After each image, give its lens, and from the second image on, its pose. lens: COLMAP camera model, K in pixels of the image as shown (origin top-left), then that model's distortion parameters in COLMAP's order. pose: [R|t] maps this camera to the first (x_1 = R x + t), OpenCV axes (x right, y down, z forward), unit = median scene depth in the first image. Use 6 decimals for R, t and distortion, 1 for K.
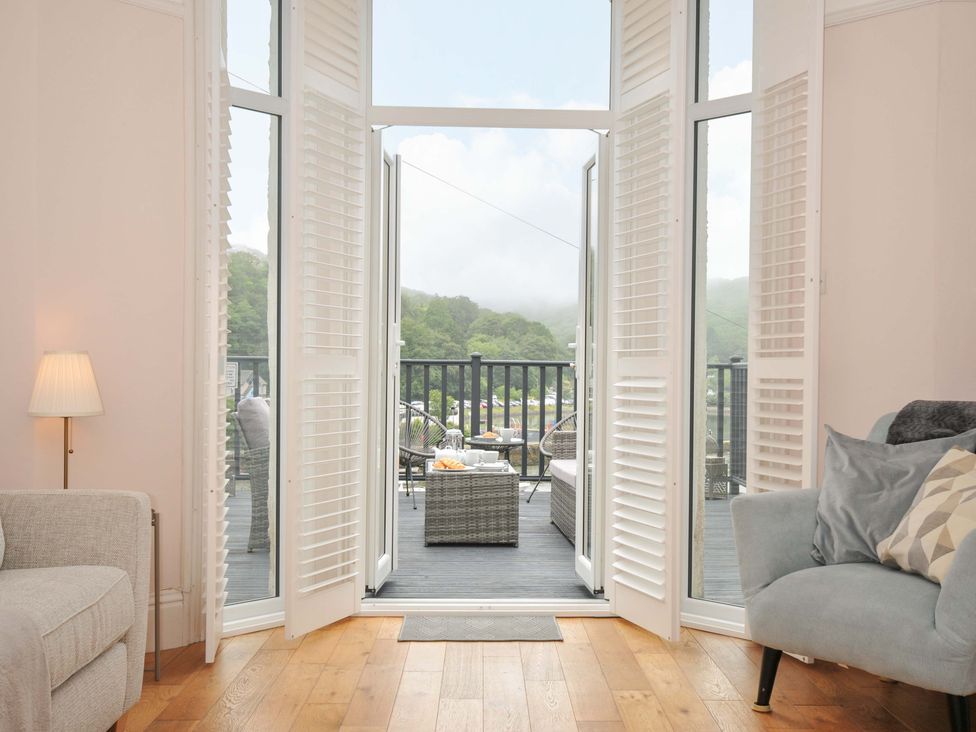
lens RADIAL K [[480.9, 0, 494.7], [0, 480.9, 371.2], [0, 0, 1]] dist [0.002765, -0.017481]
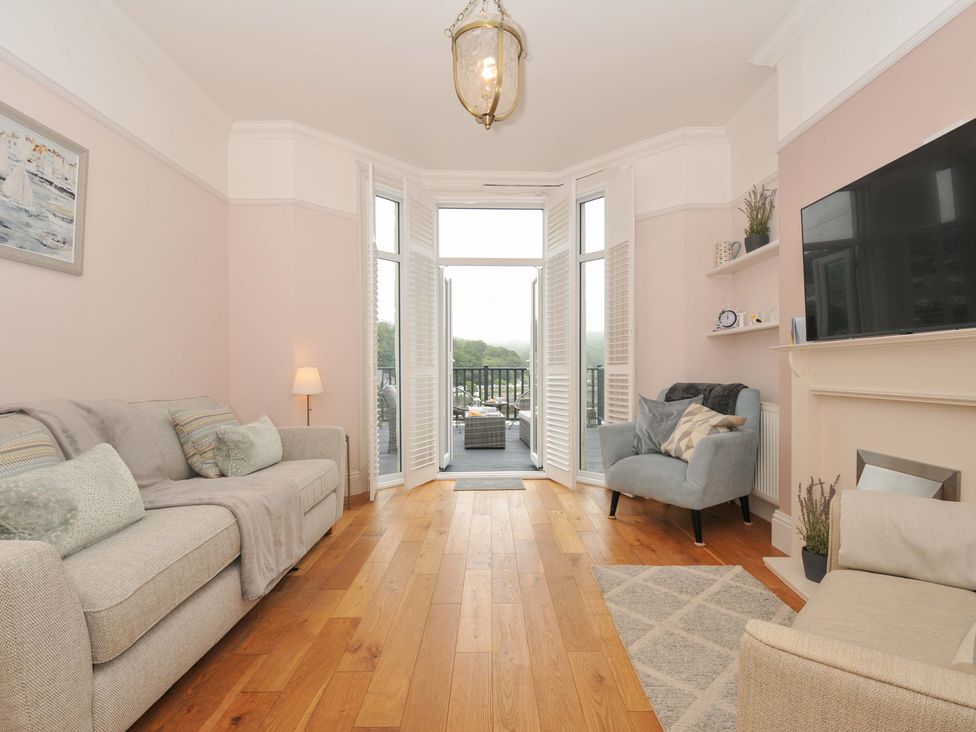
lens RADIAL K [[480.9, 0, 494.7], [0, 480.9, 371.2], [0, 0, 1]] dist [0.002765, -0.017481]
pose [[0.999873, -0.012939, -0.009319, 0.023914], [0.012854, 0.999876, -0.009099, 0.015065], [0.009436, 0.008978, 0.999915, -1.303347]]
